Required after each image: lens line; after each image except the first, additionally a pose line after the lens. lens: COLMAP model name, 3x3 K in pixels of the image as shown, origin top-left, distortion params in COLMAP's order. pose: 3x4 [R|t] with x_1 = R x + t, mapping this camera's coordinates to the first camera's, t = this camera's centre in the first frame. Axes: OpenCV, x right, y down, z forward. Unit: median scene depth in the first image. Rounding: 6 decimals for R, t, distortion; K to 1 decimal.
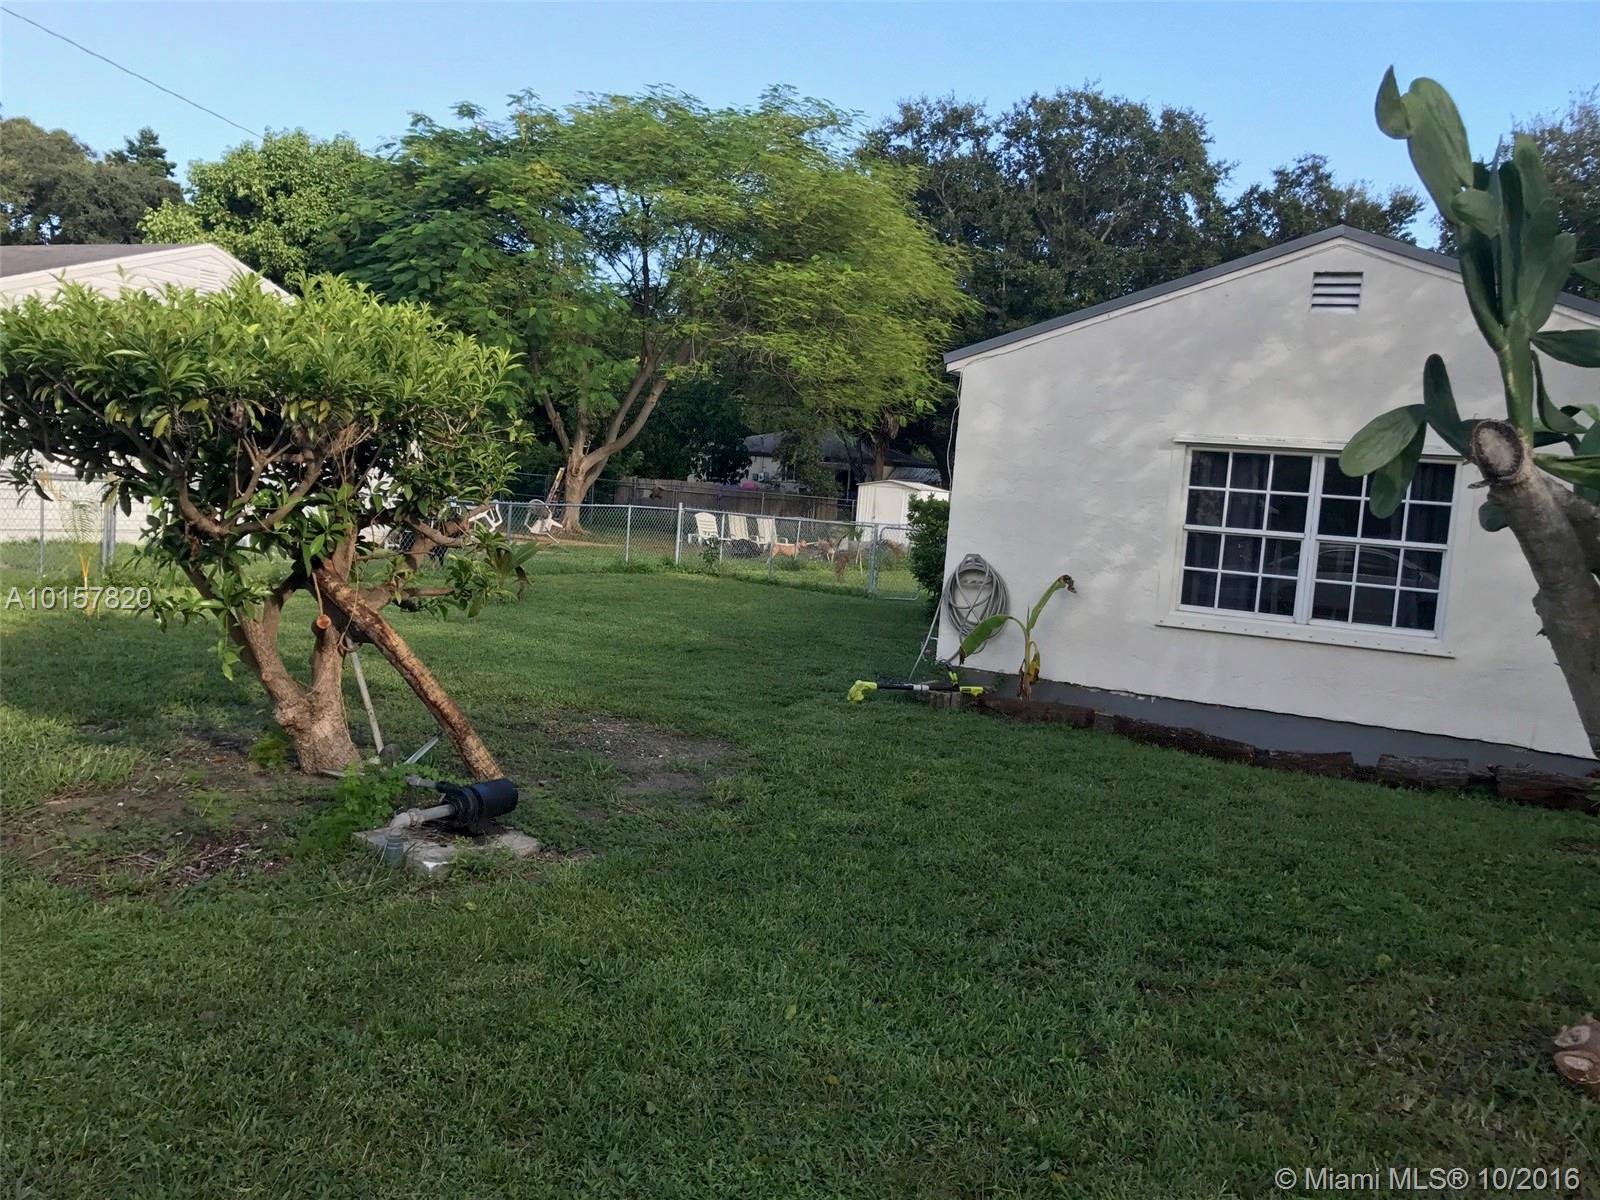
lens RADIAL K [[1321.1, 0, 795.8], [0, 1321.1, 590.3], [0, 0, 1]] dist [0.005607, 0.015021]
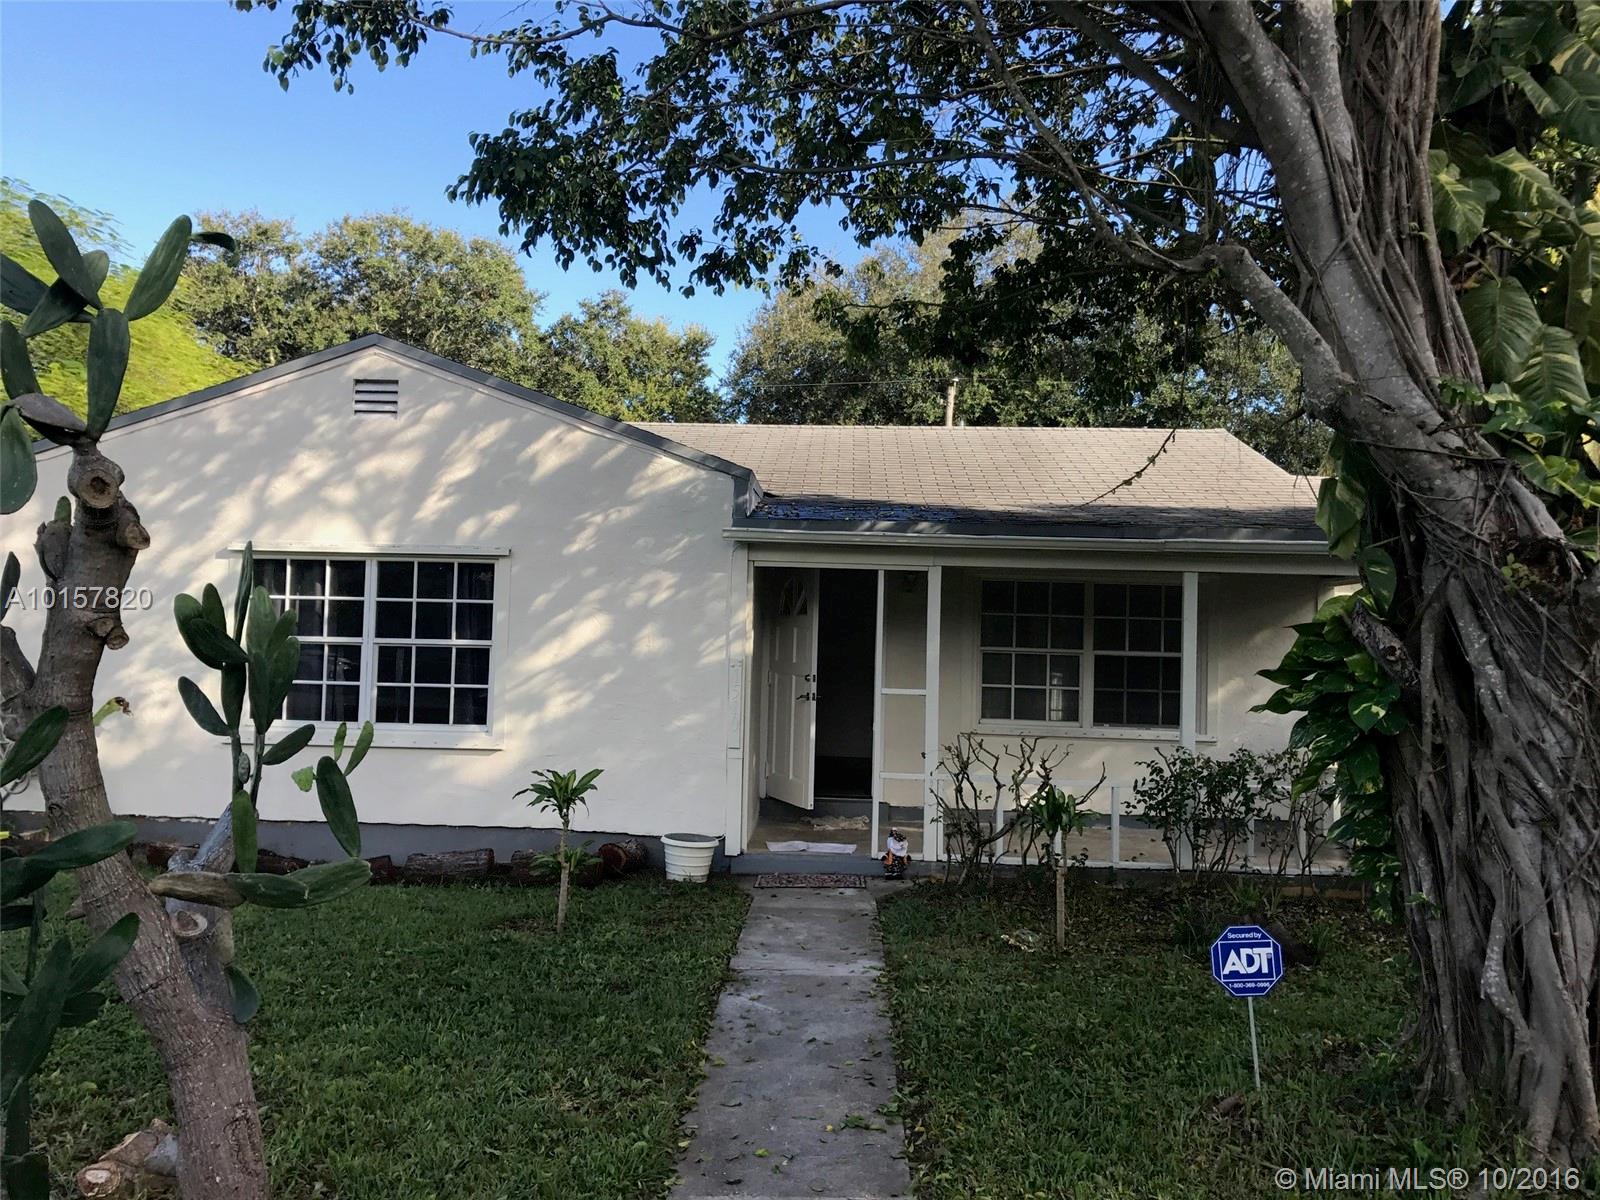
lens RADIAL K [[1321.1, 0, 795.8], [0, 1321.1, 590.3], [0, 0, 1]] dist [0.005607, 0.015021]
pose [[0.911369, -0.039806, 0.409661, 0.249817], [0.077615, 0.994077, -0.076077, 0.020358], [-0.404206, 0.101130, 0.909060, -0.034045]]
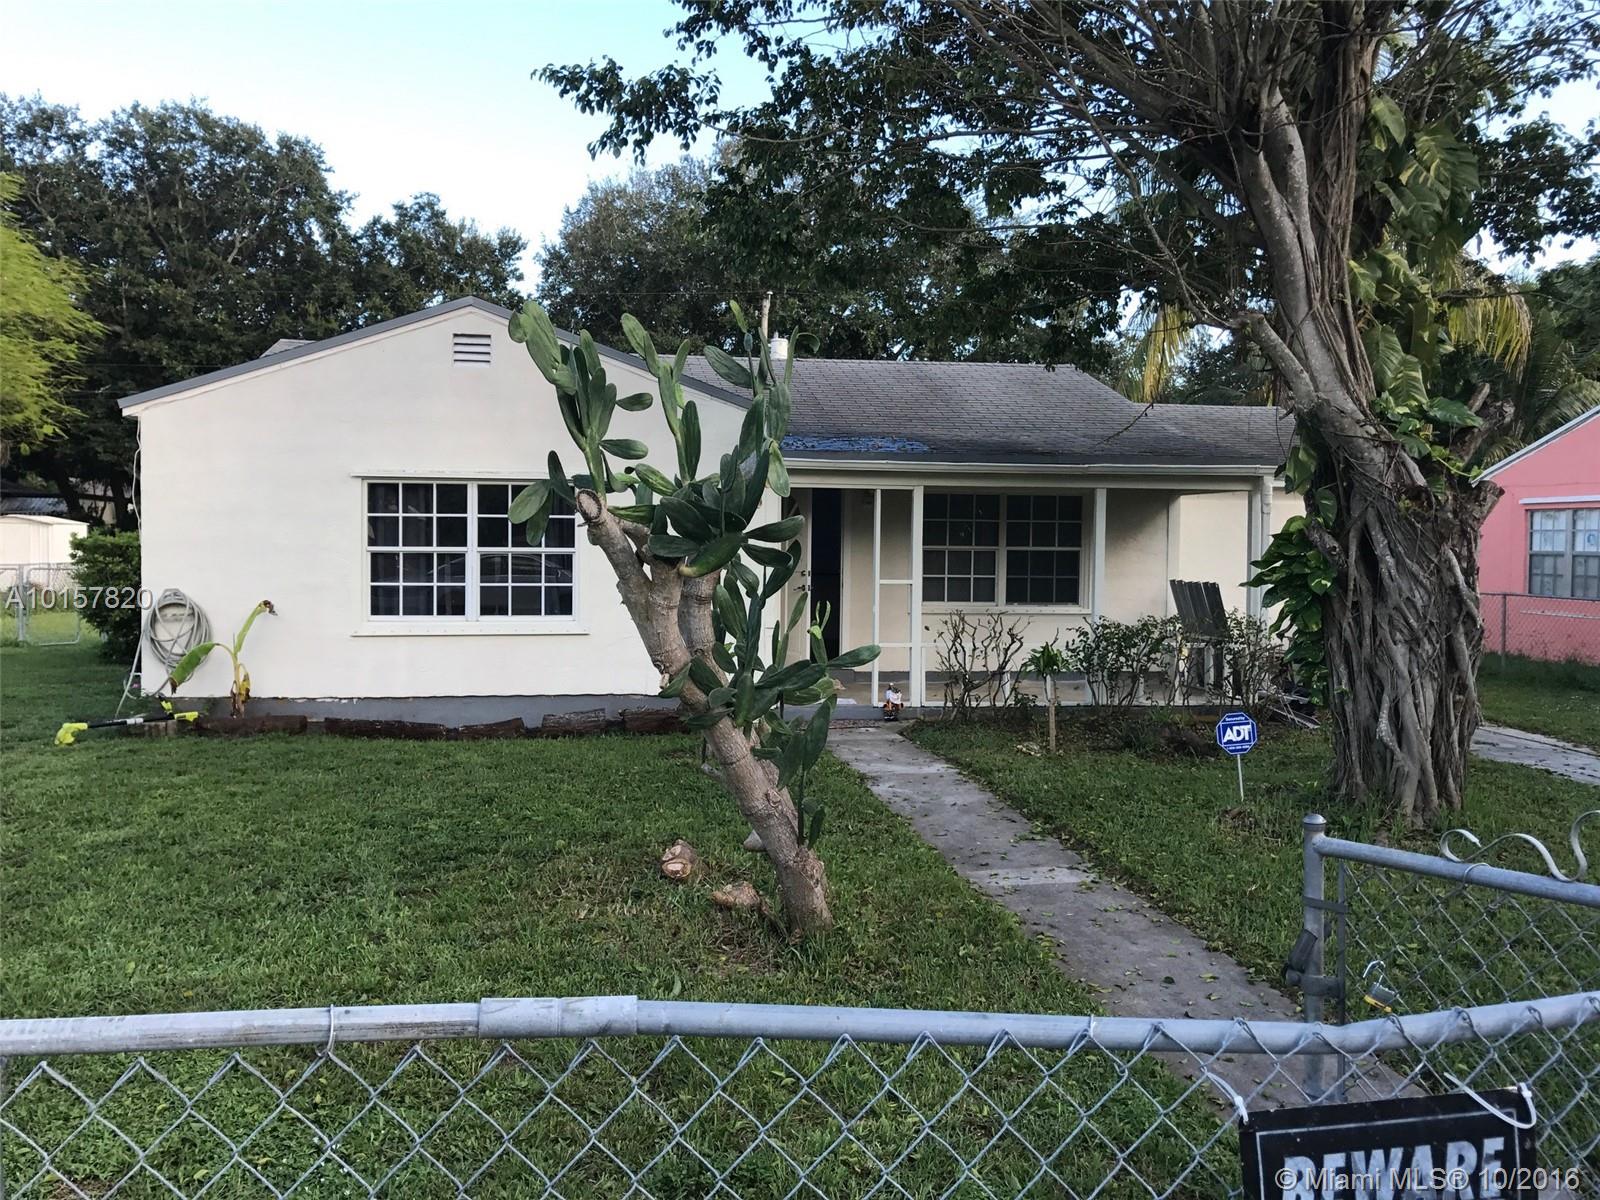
lens RADIAL K [[1321.1, 0, 795.8], [0, 1321.1, 590.3], [0, 0, 1]] dist [0.005607, 0.015021]
pose [[0.811039, -0.093953, 0.577397, -0.069792], [0.099148, 0.994816, 0.022606, -0.000717], [-0.576528, 0.038913, 0.816150, -0.151882]]
